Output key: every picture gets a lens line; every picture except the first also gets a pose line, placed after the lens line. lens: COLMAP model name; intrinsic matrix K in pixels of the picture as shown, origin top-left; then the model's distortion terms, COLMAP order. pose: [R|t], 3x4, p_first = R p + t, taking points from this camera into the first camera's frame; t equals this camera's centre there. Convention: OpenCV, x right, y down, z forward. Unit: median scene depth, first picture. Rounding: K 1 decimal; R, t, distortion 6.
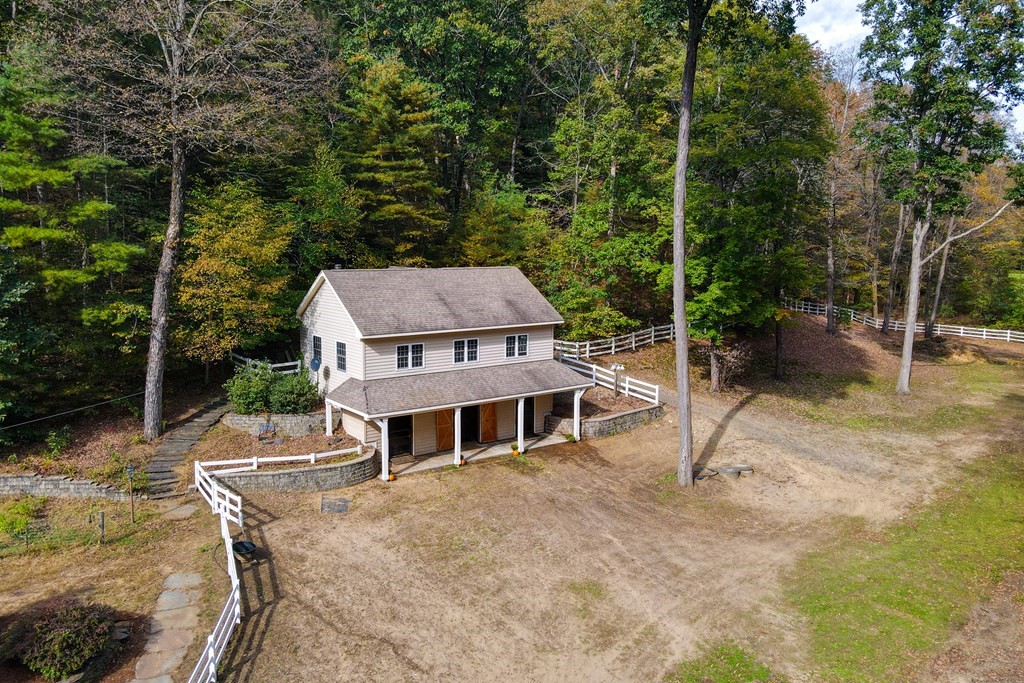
lens RADIAL K [[754.4, 0, 499.5], [0, 754.4, 328.7], [0, 0, 1]] dist [-0.008344, 0.010412]
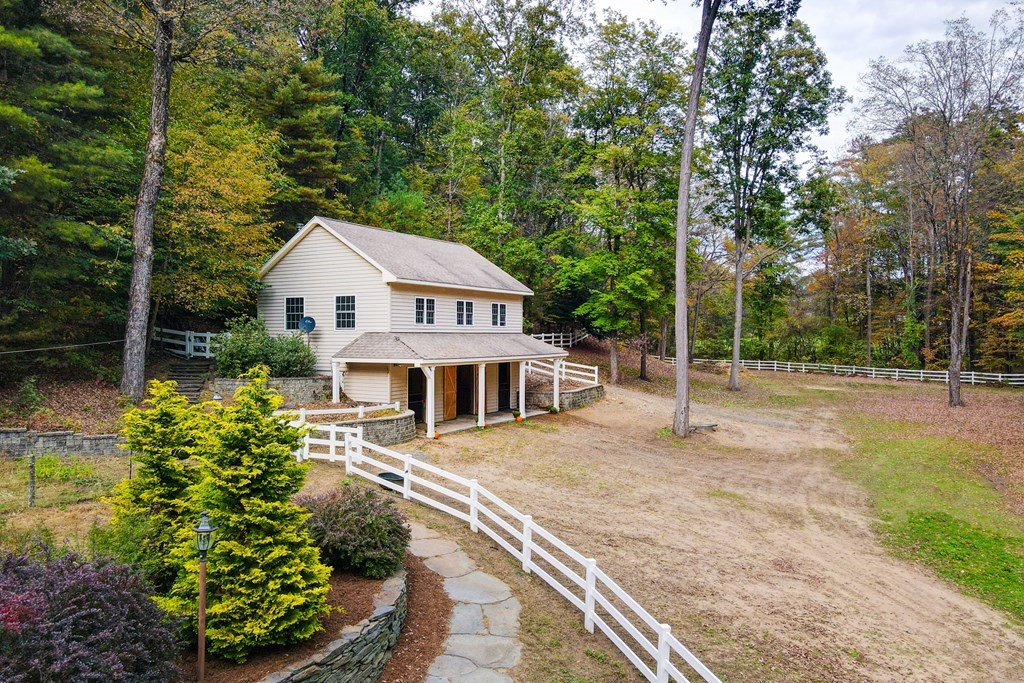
lens RADIAL K [[759.0, 0, 505.4], [0, 759.0, 342.9], [0, 0, 1]] dist [-0.007733, 0.034195]
pose [[0.911262, -0.005608, 0.411788, -0.390989], [0.046608, 0.994887, -0.089593, 0.154571], [-0.409180, 0.100835, 0.906865, 0.129306]]
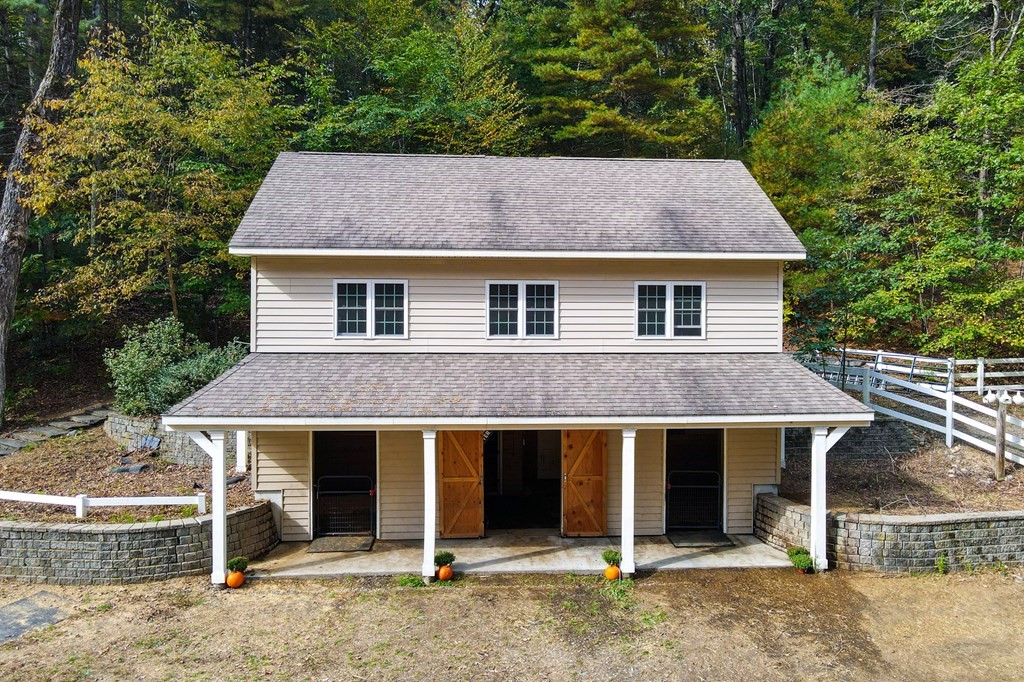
lens RADIAL K [[781.2, 0, 539.7], [0, 781.2, 342.4], [0, 0, 1]] dist [0.014747, 0.005174]
pose [[0.848041, 0.014212, -0.529741, 0.200805], [-0.059735, 0.995833, -0.068912, 0.078340], [0.526554, 0.090084, 0.845356, 0.639190]]
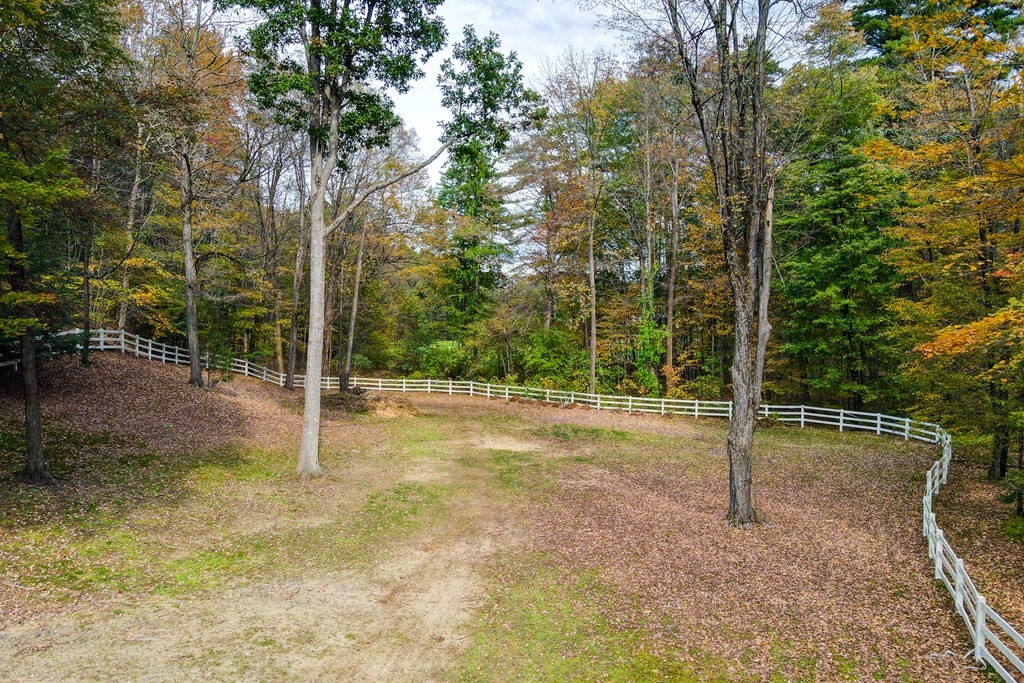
lens RADIAL K [[759.0, 0, 505.4], [0, 759.0, 342.9], [0, 0, 1]] dist [-0.007733, 0.034195]
pose [[0.743390, -0.009574, 0.668790, 0.424936], [0.073564, 0.995002, -0.067526, 0.058741], [-0.664800, 0.099398, 0.740379, 0.758548]]
